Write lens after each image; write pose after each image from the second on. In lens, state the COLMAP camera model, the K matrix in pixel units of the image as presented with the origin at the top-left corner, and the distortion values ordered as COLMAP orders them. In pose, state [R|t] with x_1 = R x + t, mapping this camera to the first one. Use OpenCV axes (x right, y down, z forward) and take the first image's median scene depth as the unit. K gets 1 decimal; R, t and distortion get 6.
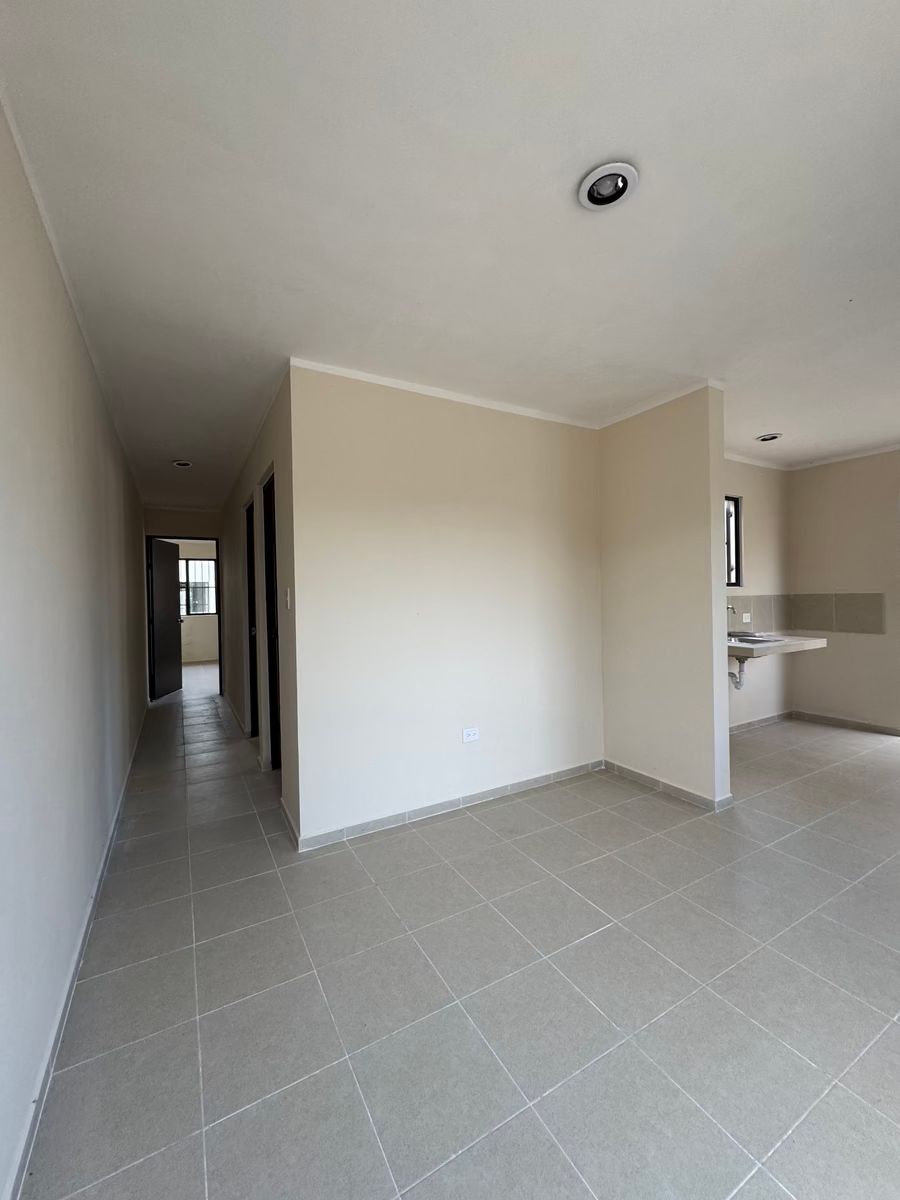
lens RADIAL K [[482.2, 0, 450.0], [0, 482.2, 600.0], [0, 0, 1]] dist [0.000744, 0.000340]
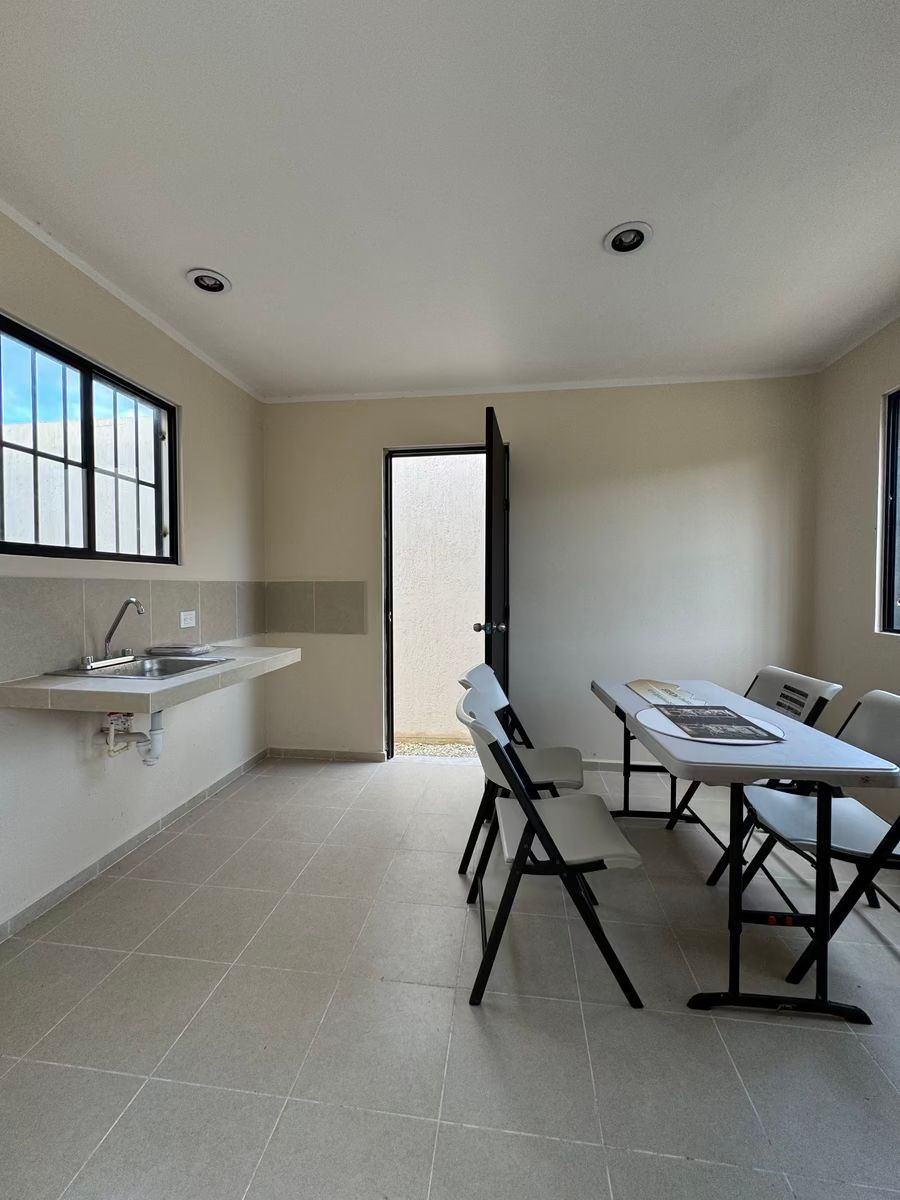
lens RADIAL K [[480.0, 0, 450.0], [0, 480.0, 600.0], [0, 0, 1]] dist [-0.001340, 0.000238]
pose [[0.606591, -0.004708, 0.795000, 0.473567], [-0.002922, 0.999963, 0.008152, 0.011429], [-0.795008, -0.007268, 0.606555, 0.549012]]
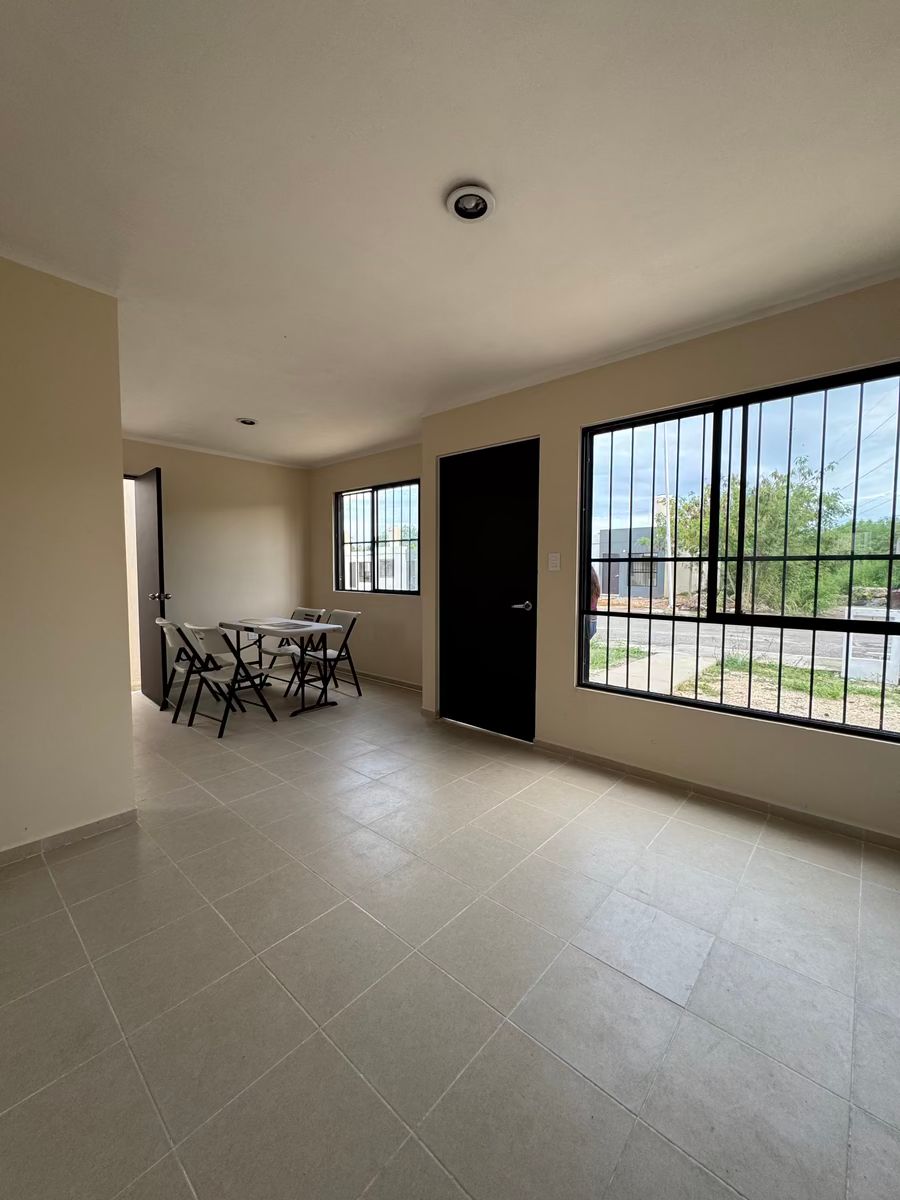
lens RADIAL K [[480.5, 0, 450.2], [0, 480.5, 595.9], [0, 0, 1]] dist [-0.001436, -0.000069]
pose [[-0.316396, -0.039842, 0.947790, -0.349754], [0.012060, 0.998868, 0.046015, 0.009969], [-0.948550, 0.025990, -0.315558, 0.627638]]
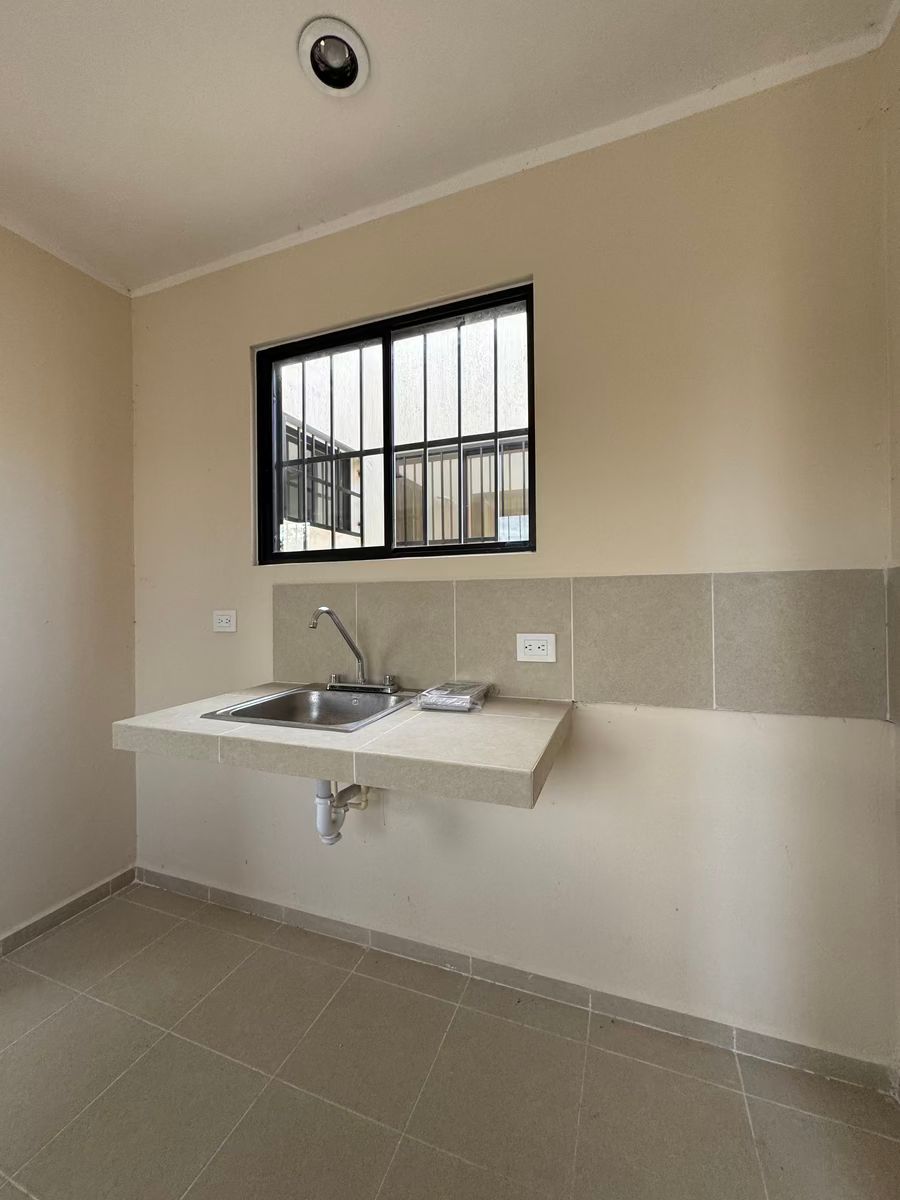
lens RADIAL K [[480.5, 0, 450.2], [0, 480.5, 595.9], [0, 0, 1]] dist [-0.001436, -0.000069]
pose [[0.630253, 0.002207, -0.776387, 1.120261], [-0.009195, 0.999947, -0.004621, 0.005884], [0.776335, 0.010051, 0.630240, 1.019277]]
